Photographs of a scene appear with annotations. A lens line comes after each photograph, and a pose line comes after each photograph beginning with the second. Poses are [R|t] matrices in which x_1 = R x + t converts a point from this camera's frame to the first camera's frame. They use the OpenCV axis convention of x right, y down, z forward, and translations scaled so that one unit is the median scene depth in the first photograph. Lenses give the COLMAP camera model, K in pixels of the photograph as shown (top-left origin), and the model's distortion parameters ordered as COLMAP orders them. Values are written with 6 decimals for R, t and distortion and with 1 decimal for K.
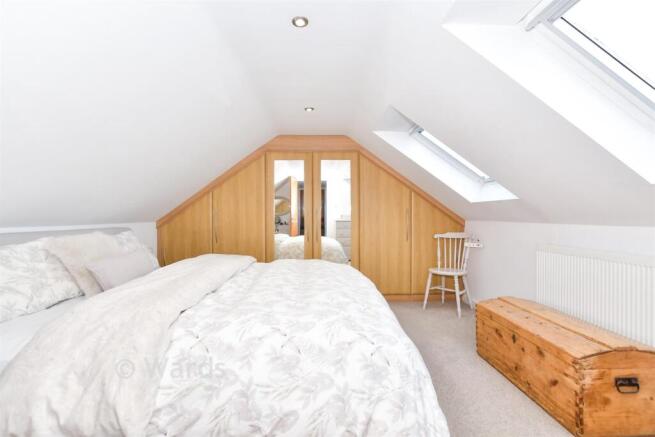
lens RADIAL K [[315.4, 0, 327.5], [0, 315.4, 218.5], [0, 0, 1]] dist [-0.002399, -0.000138]
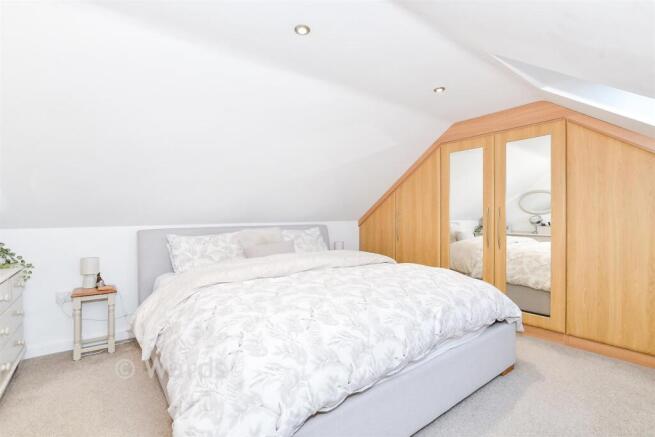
lens RADIAL K [[315.4, 0, 327.5], [0, 315.4, 218.5], [0, 0, 1]] dist [-0.002399, -0.000138]
pose [[0.570034, 0.006318, -0.821596, 0.366269], [-0.002076, 0.999978, 0.006249, -0.004847], [0.821618, -0.001856, 0.570035, 0.212696]]
